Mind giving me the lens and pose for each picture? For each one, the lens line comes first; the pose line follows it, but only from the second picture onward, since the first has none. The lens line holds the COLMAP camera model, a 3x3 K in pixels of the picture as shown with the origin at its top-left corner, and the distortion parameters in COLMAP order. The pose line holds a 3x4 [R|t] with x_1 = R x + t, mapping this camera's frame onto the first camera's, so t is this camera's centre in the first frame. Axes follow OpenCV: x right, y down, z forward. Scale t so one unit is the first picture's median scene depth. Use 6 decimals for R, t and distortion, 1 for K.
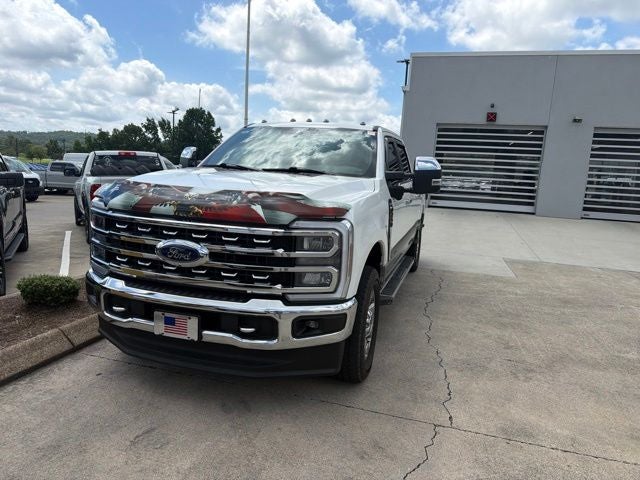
lens RADIAL K [[454.2, 0, 316.1], [0, 454.2, 244.8], [0, 0, 1]] dist [0.032859, -0.044955]
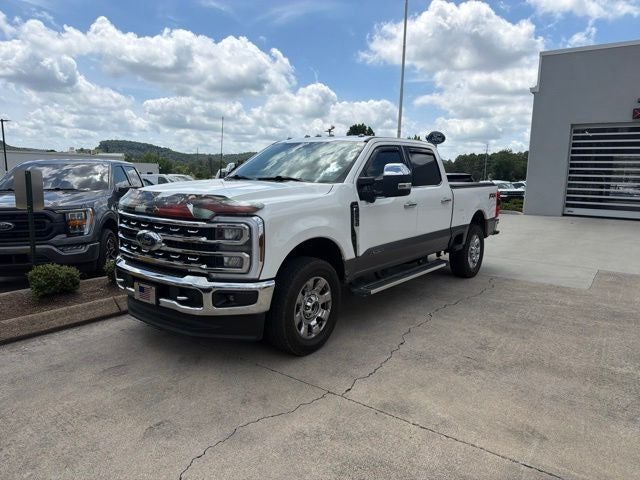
lens RADIAL K [[454.2, 0, 322.7], [0, 454.2, 240.8], [0, 0, 1]] dist [0.032859, -0.044955]
pose [[0.940523, 0.018522, -0.339226, 0.110893], [-0.030085, 0.999131, -0.028859, 0.007411], [0.338396, 0.037348, 0.940262, -0.019799]]
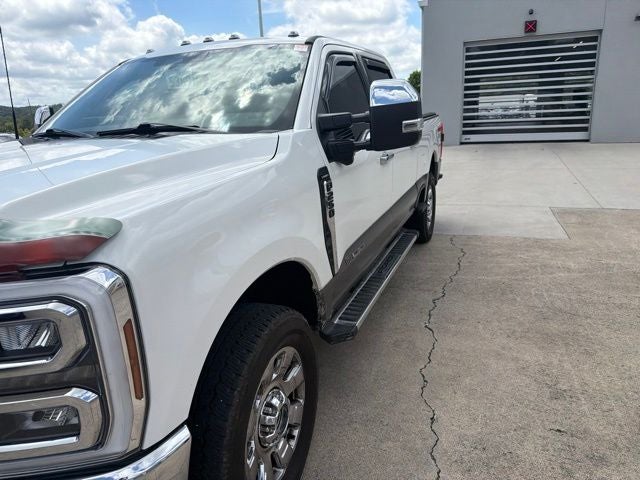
lens RADIAL K [[454.2, 0, 317.6], [0, 454.2, 249.6], [0, 0, 1]] dist [0.032859, -0.044955]
pose [[0.992569, -0.079458, -0.092155, 0.046885], [0.090373, 0.988524, 0.121054, -0.016349], [0.081479, -0.128482, 0.988359, 0.106734]]
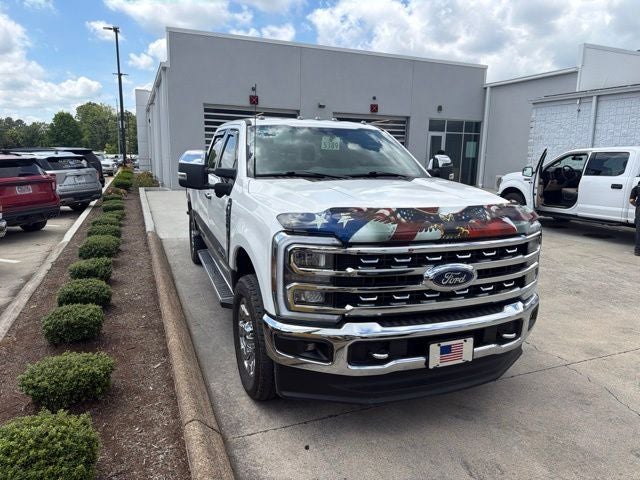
lens RADIAL K [[454.2, 0, 328.4], [0, 454.2, 236.7], [0, 0, 1]] dist [0.032859, -0.044955]
pose [[0.770110, -0.152230, 0.619481, -0.179201], [0.128043, 0.988233, 0.083669, -0.029853], [-0.624928, 0.014886, 0.780540, 0.068464]]
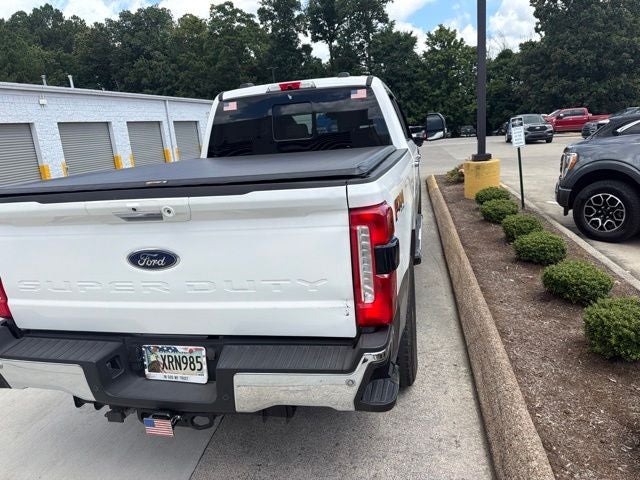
lens RADIAL K [[454.2, 0, 316.1], [0, 454.2, 238.0], [0, 0, 1]] dist [0.032859, -0.044955]
pose [[-0.995436, 0.050257, -0.081121, 0.036051], [0.014471, 0.919752, 0.392233, -0.110158], [0.094323, 0.389269, -0.916282, 0.625262]]
